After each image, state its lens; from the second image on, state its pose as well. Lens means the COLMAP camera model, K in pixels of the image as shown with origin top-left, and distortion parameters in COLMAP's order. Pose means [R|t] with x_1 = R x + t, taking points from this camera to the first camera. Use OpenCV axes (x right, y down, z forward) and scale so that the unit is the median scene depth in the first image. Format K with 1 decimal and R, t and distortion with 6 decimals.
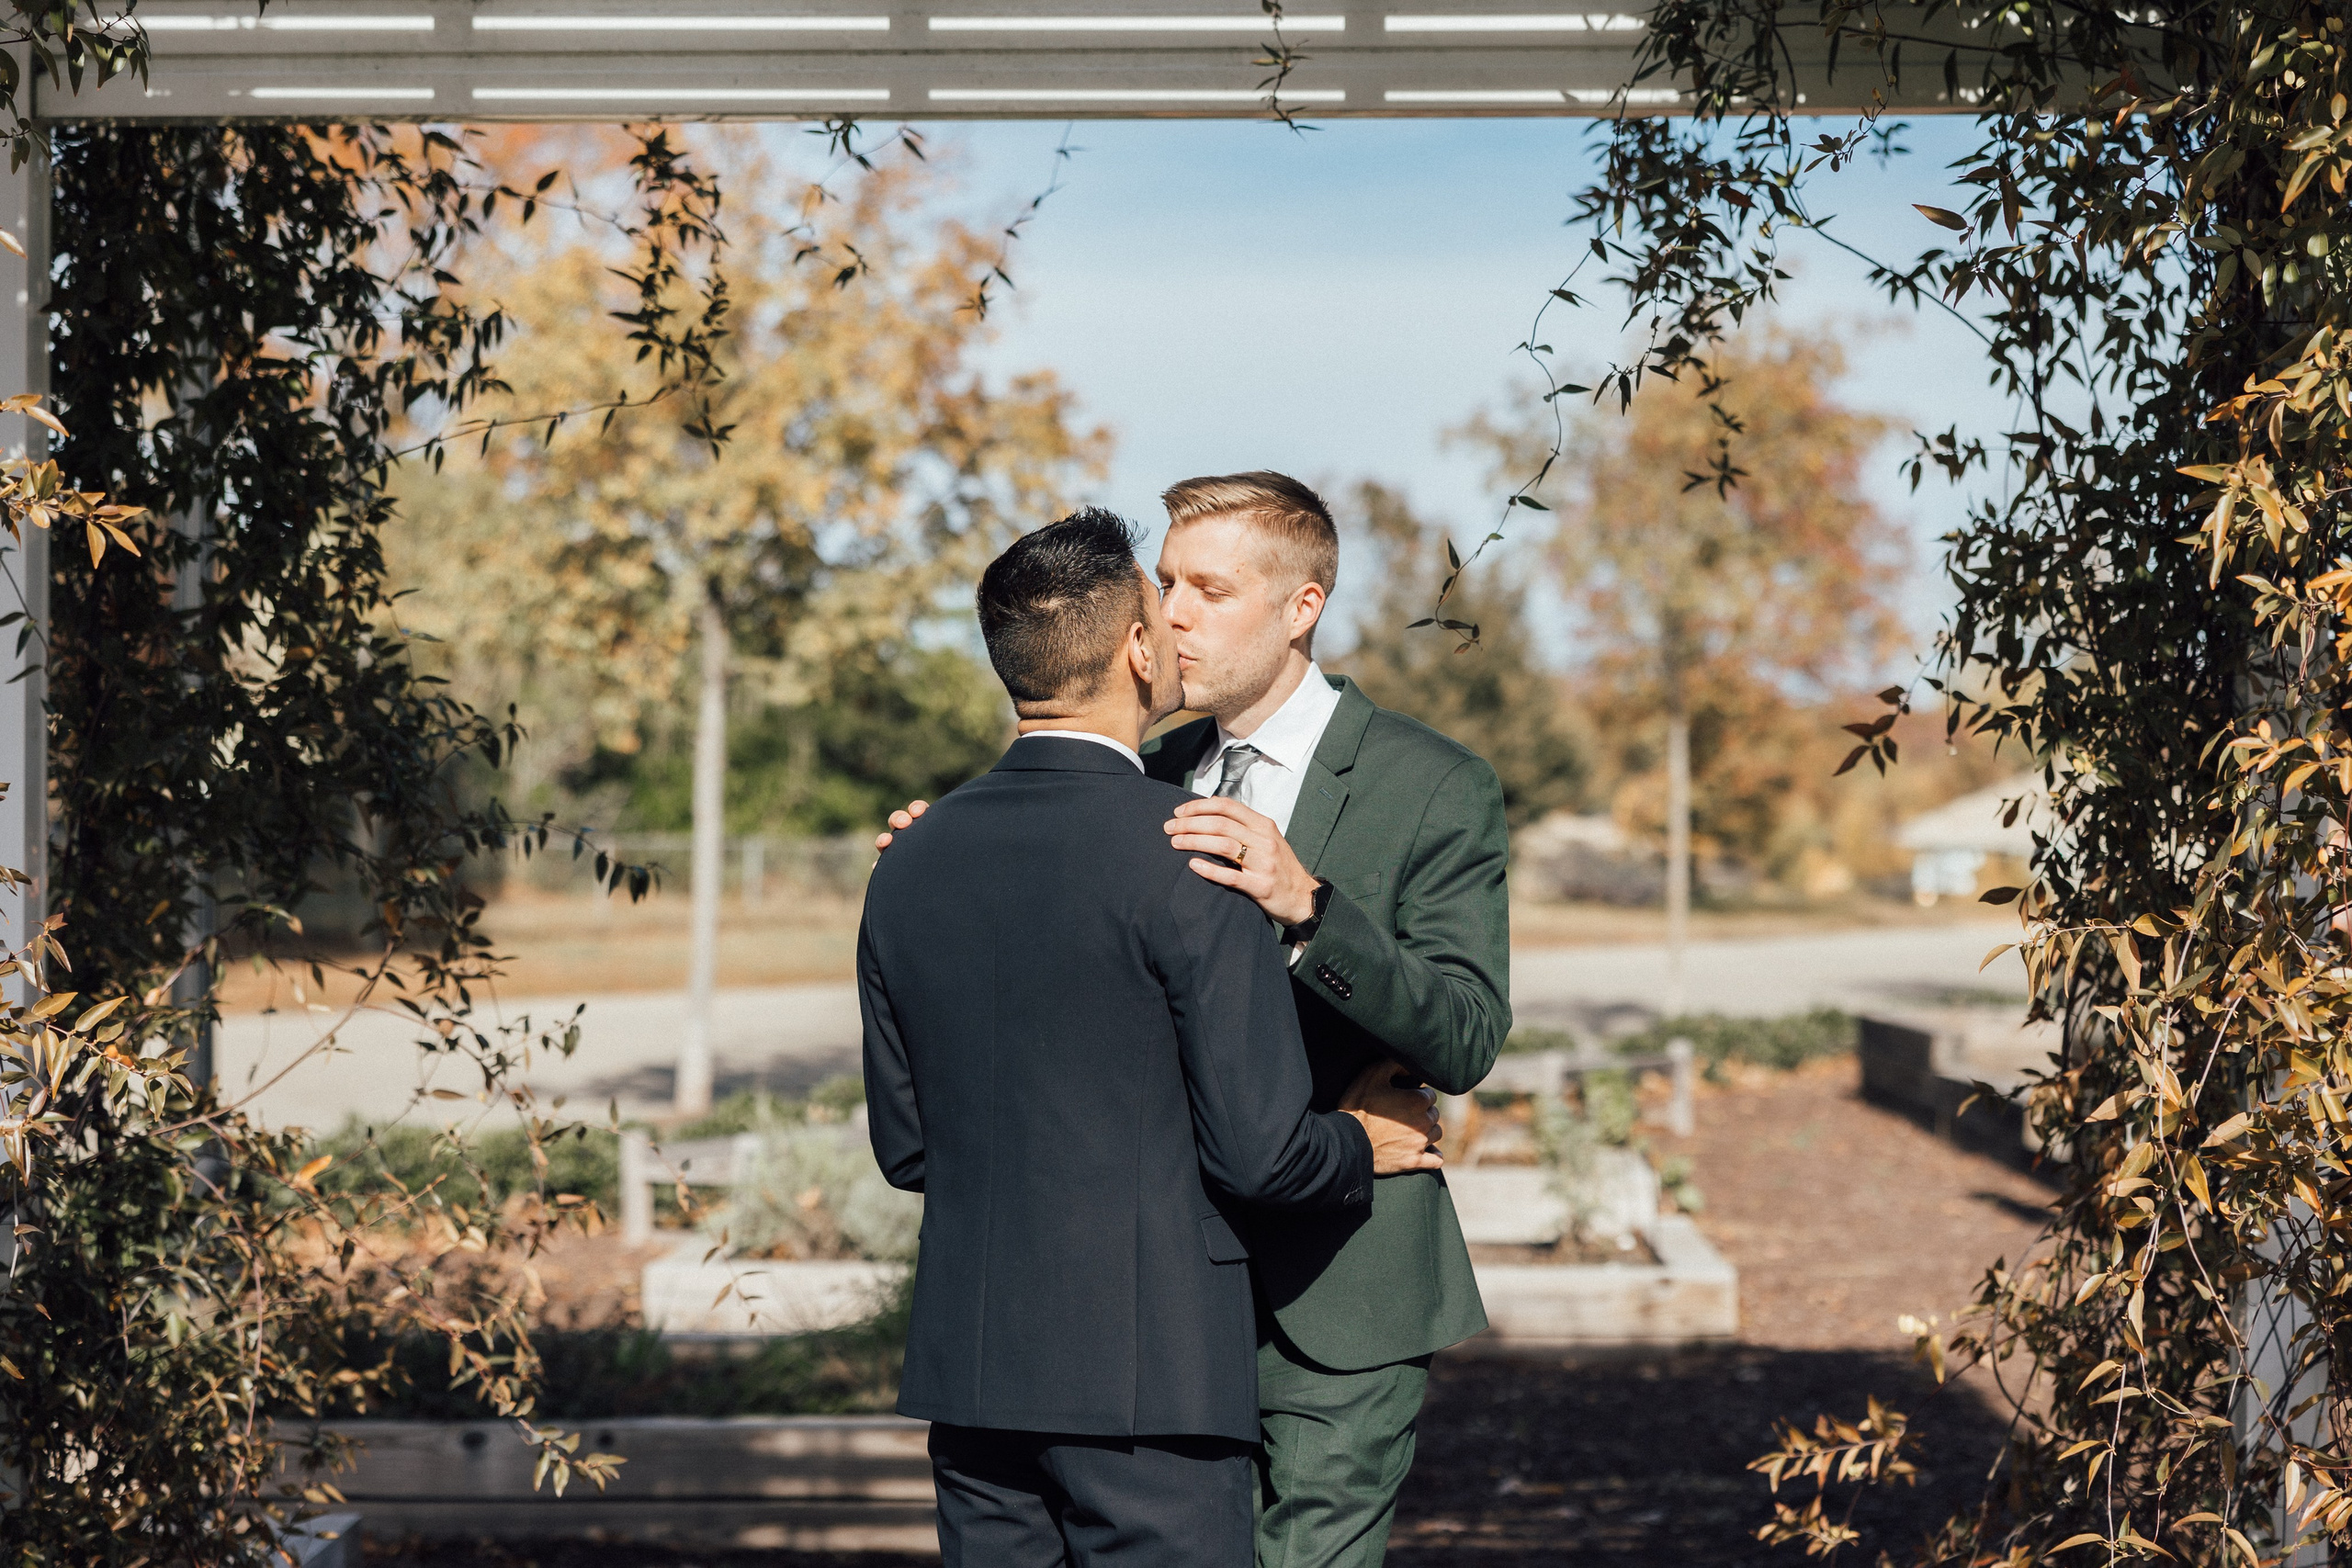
lens RADIAL K [[4291.4, 0, 1166.6], [0, 4291.4, 769.6], [0, 0, 1]] dist [0.041940, 0.000000]
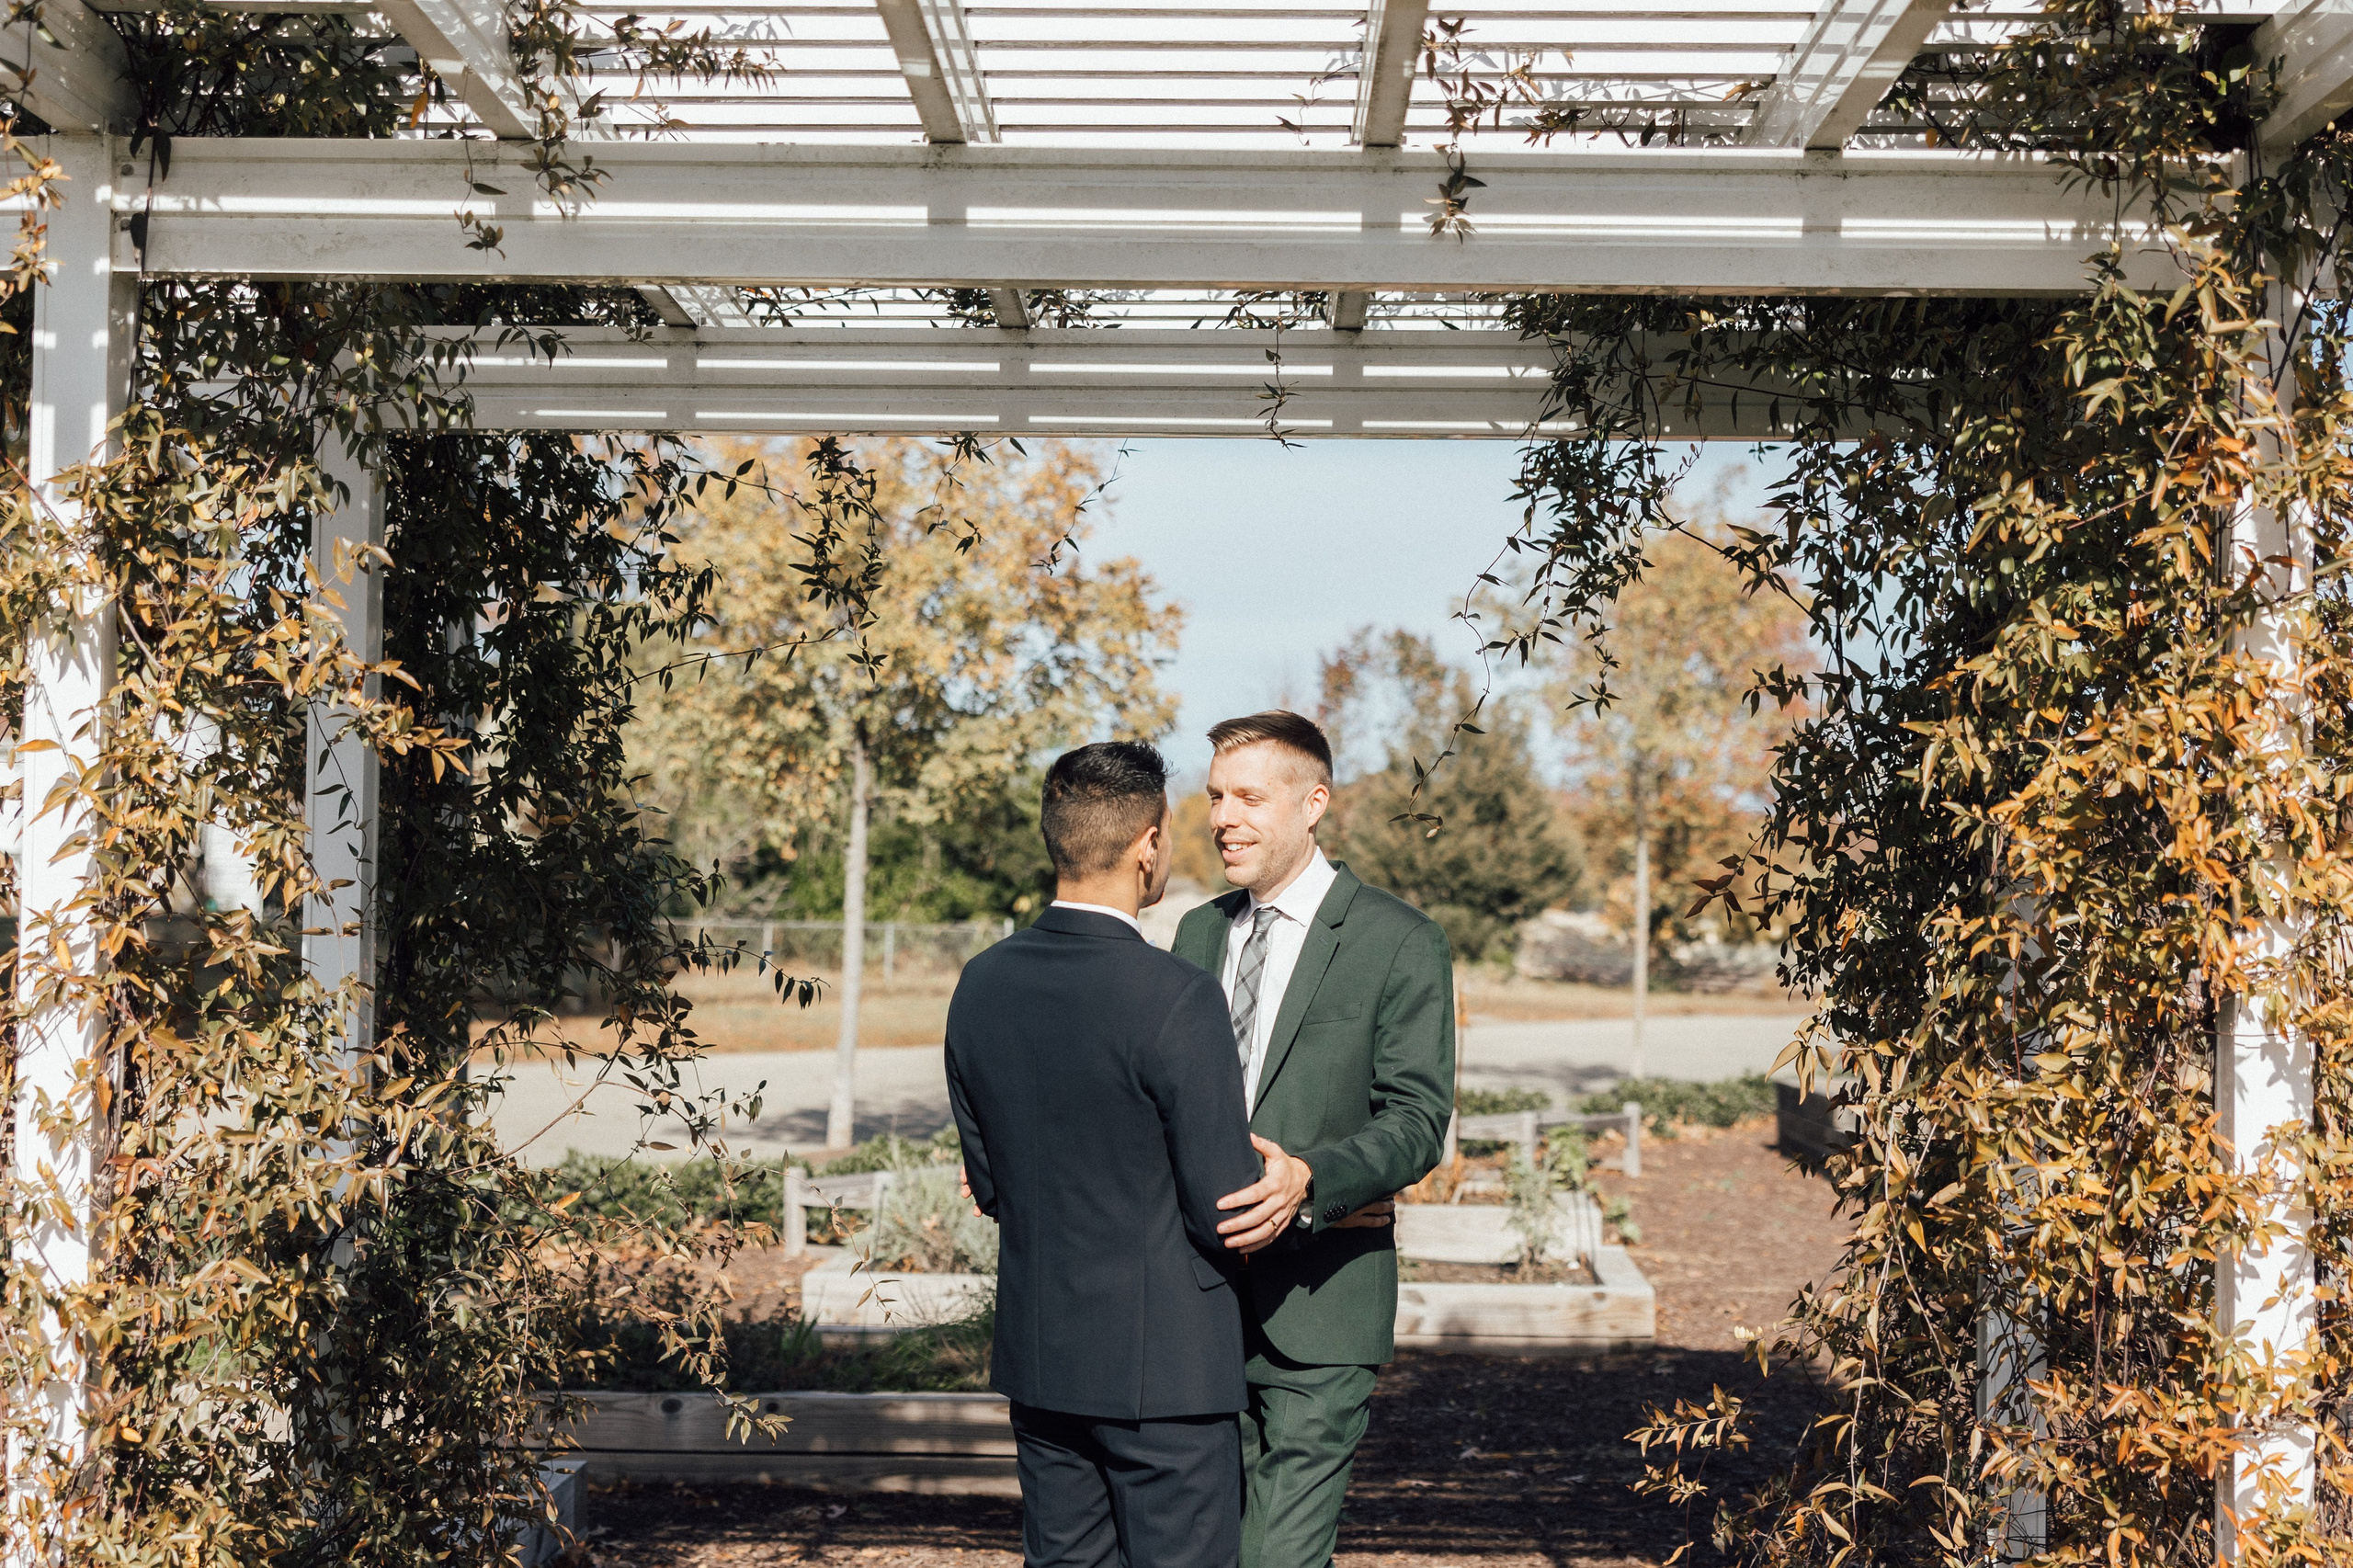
lens RADIAL K [[3563.1, 0, 1178.1], [0, 3563.1, 809.7], [0, 0, 1]] dist [0.071373, 0.000000]
pose [[0.999817, 0.011245, -0.015491, 0.010905], [-0.011479, 0.999820, -0.015115, -0.015487], [0.015318, 0.015290, 0.999766, -0.126258]]
